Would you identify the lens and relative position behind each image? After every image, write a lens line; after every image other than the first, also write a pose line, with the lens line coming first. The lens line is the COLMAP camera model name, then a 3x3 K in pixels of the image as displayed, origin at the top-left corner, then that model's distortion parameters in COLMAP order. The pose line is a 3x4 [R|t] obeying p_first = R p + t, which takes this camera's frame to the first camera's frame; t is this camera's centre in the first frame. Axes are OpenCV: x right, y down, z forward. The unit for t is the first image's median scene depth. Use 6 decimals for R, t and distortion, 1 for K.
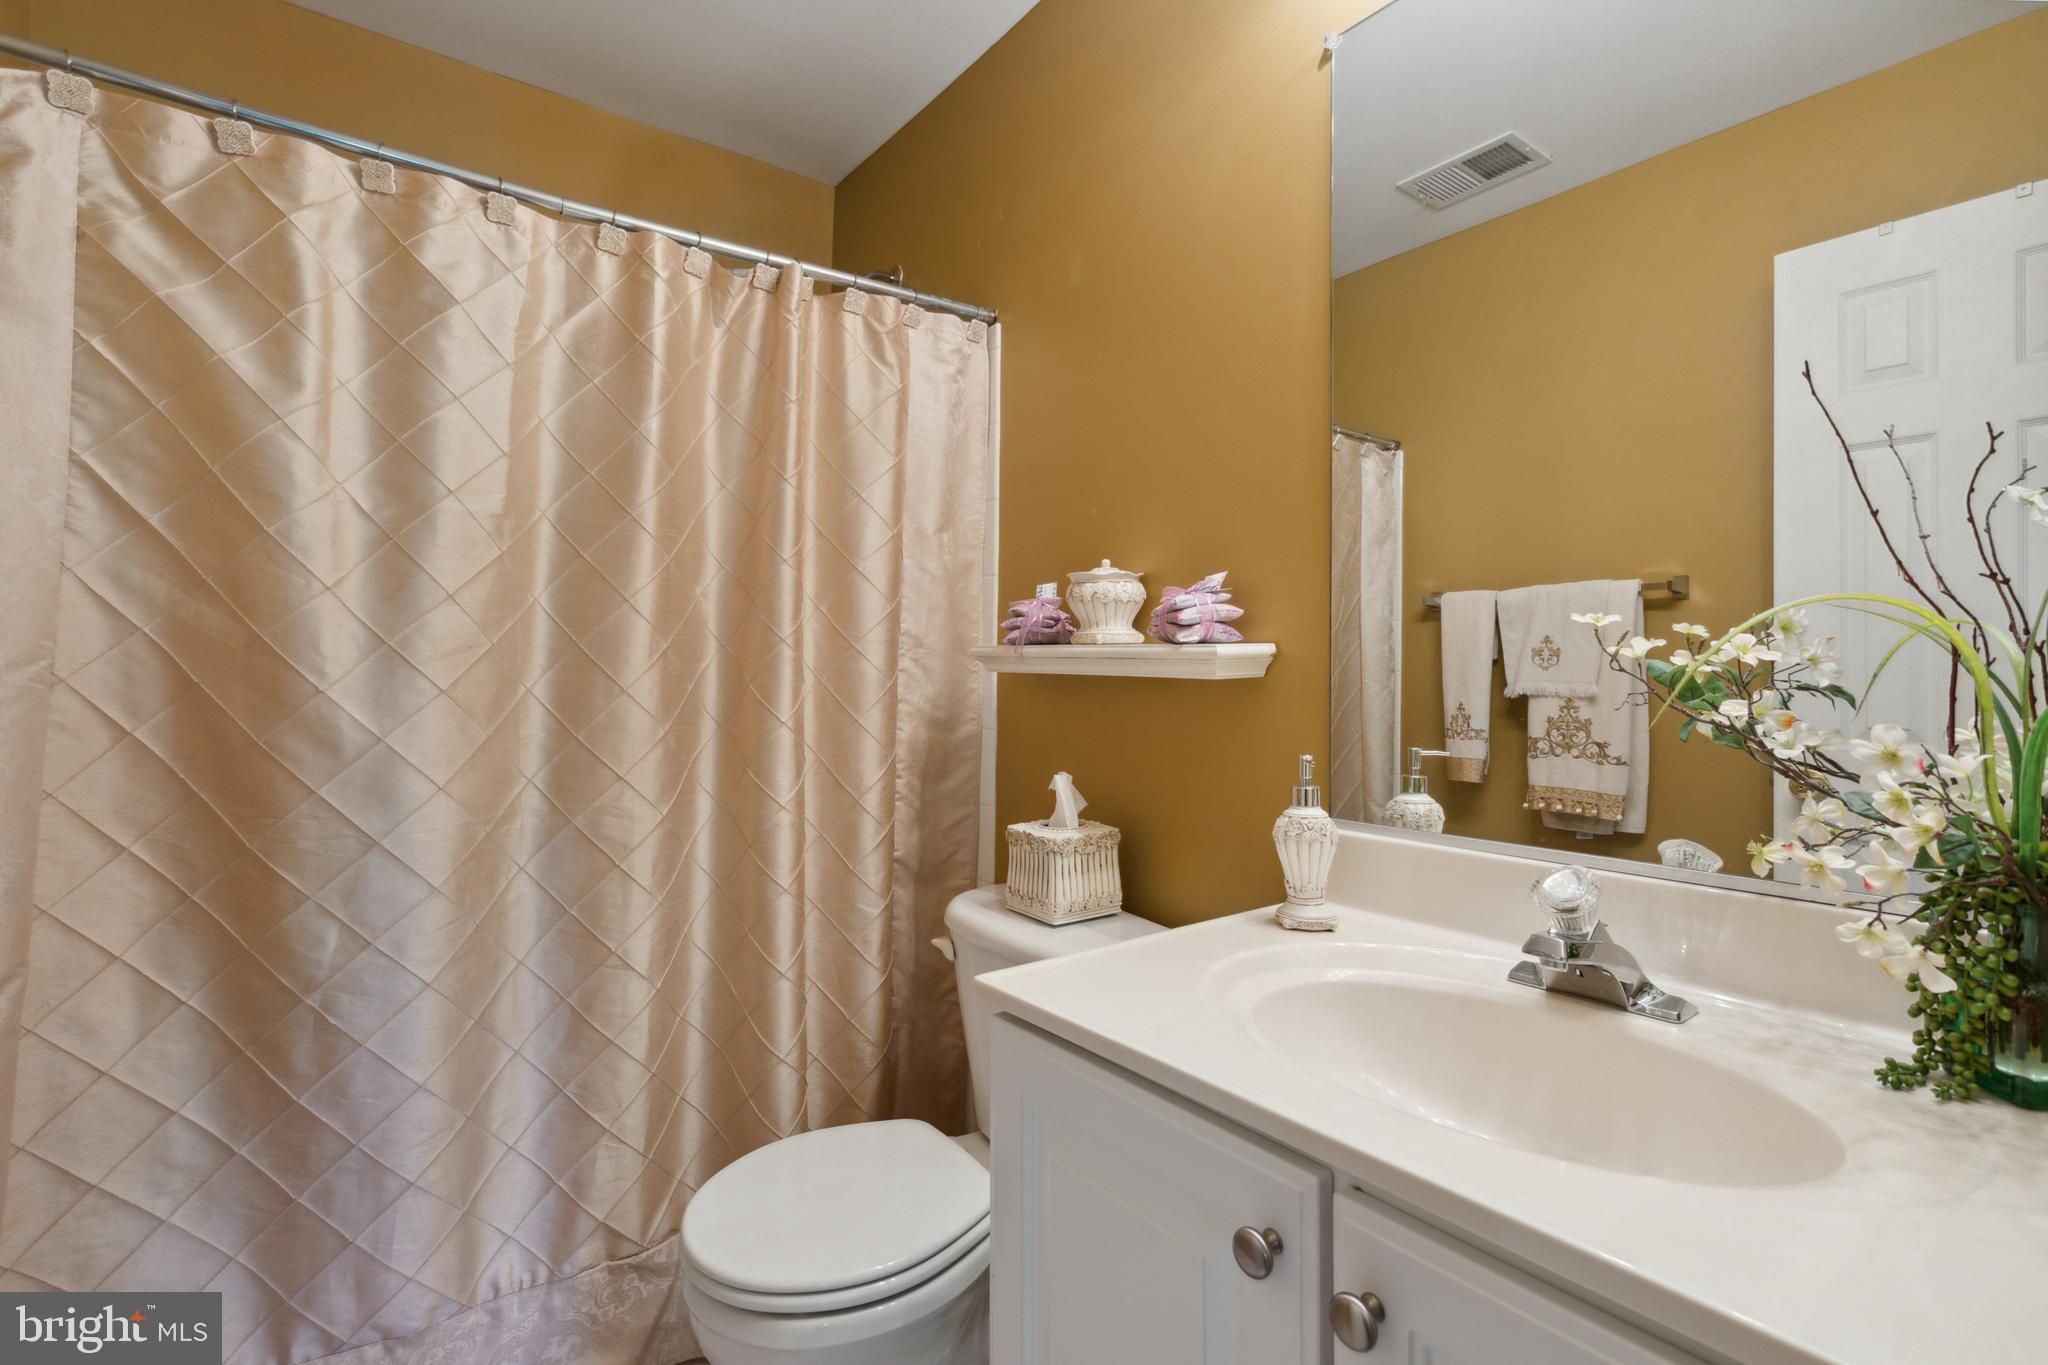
lens RADIAL K [[922.8, 0, 1015.4], [0, 922.8, 674.2], [0, 0, 1]] dist [0.003340, -0.000665]
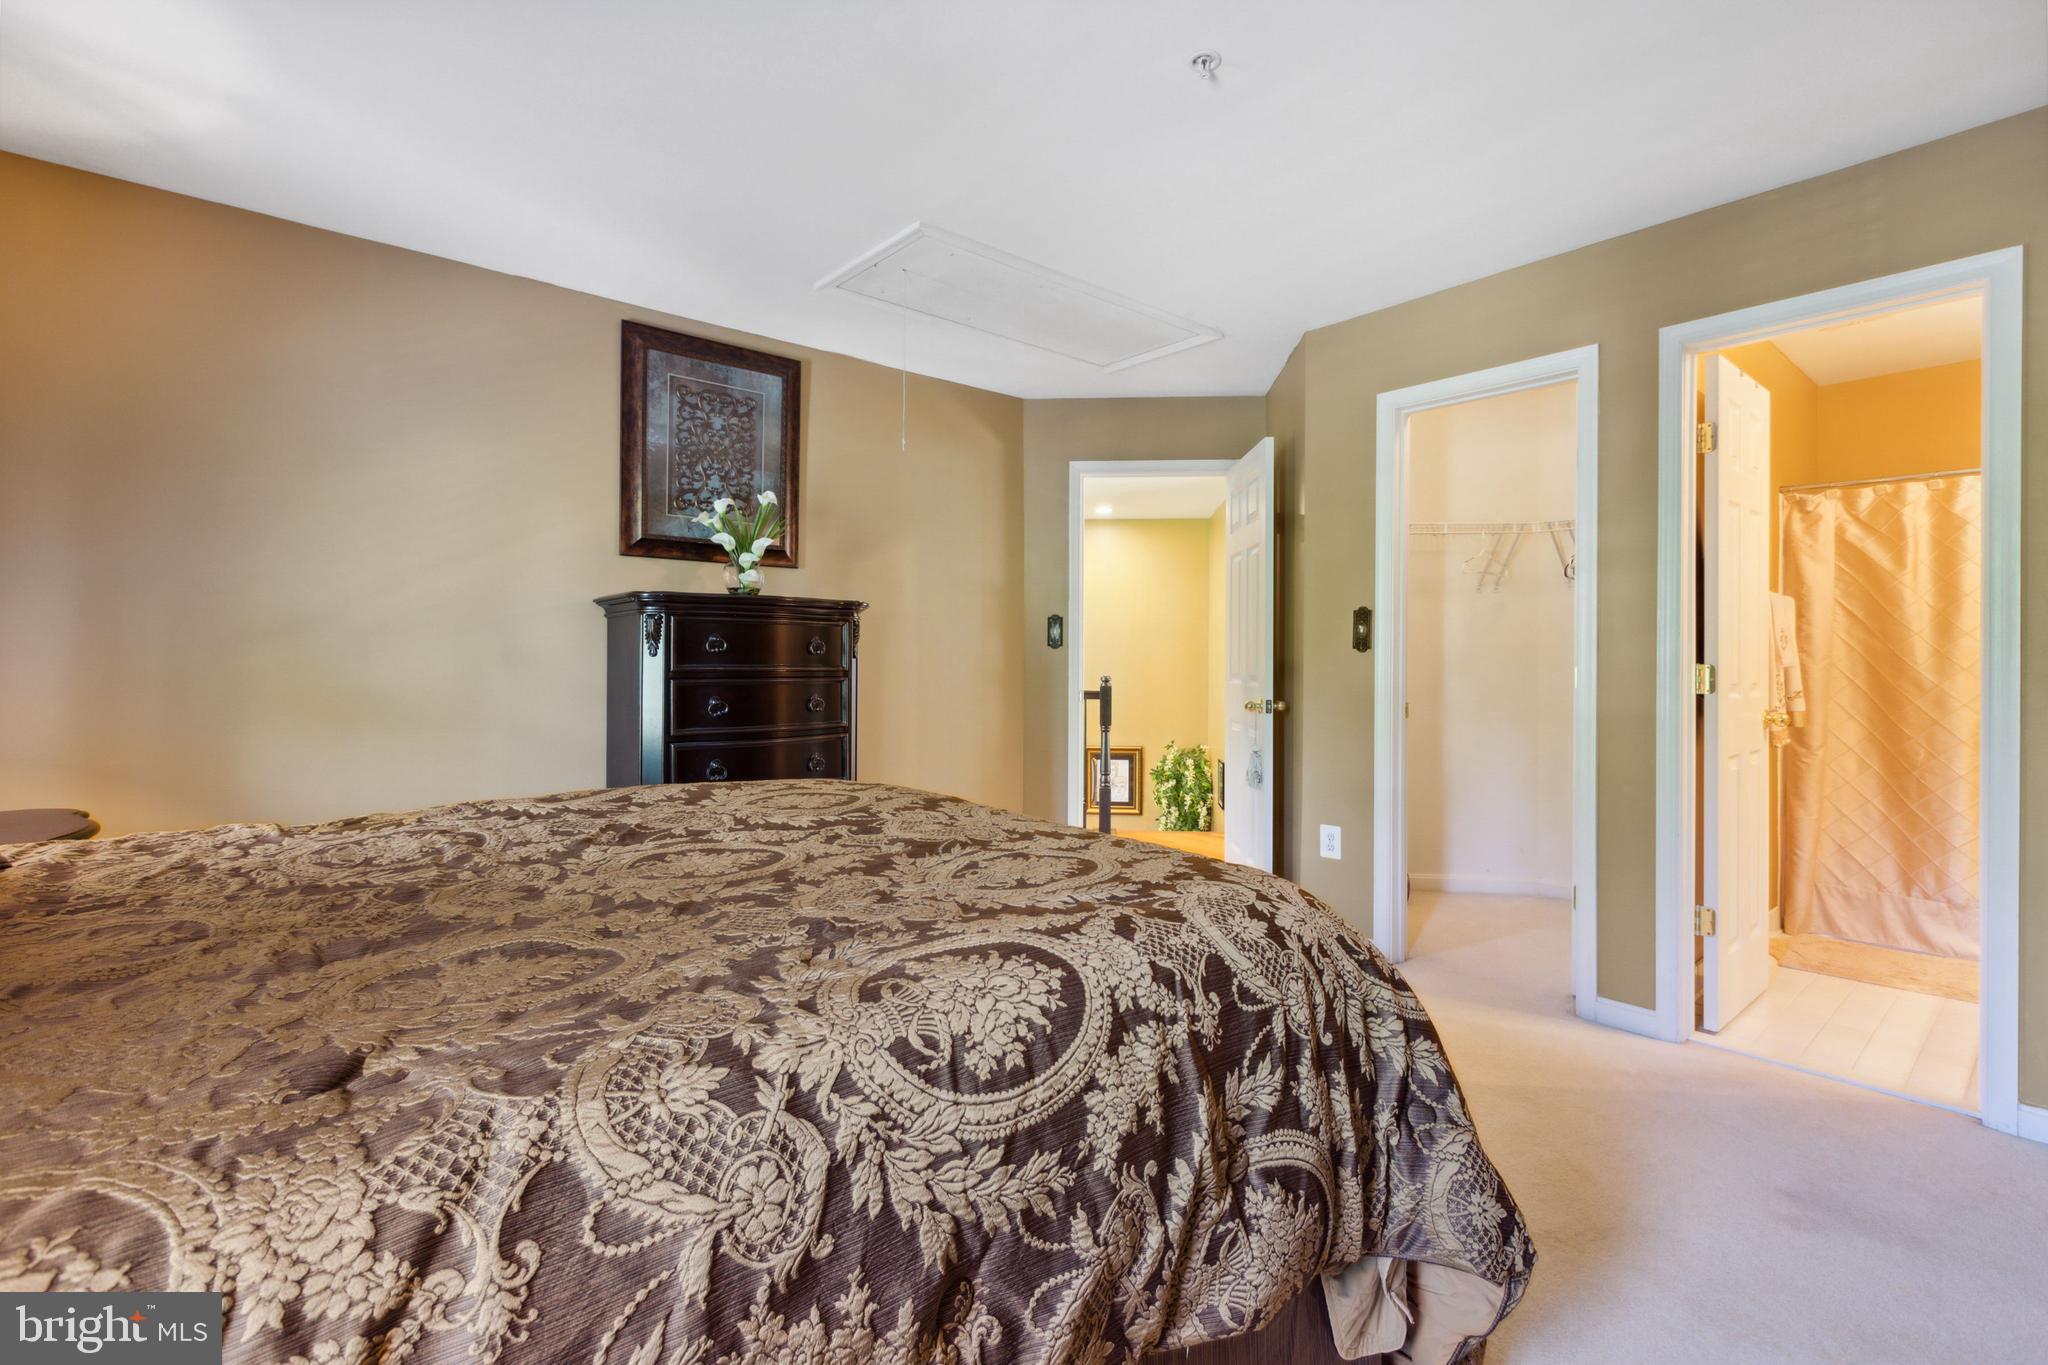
lens RADIAL K [[922.8, 0, 1014.8], [0, 922.8, 668.8], [0, 0, 1]] dist [0.003340, -0.000665]
pose [[0.053319, -0.008088, -0.998545, 2.063213], [0.015756, 0.999850, -0.007257, -0.005320], [0.998453, -0.015346, 0.053438, -2.049454]]
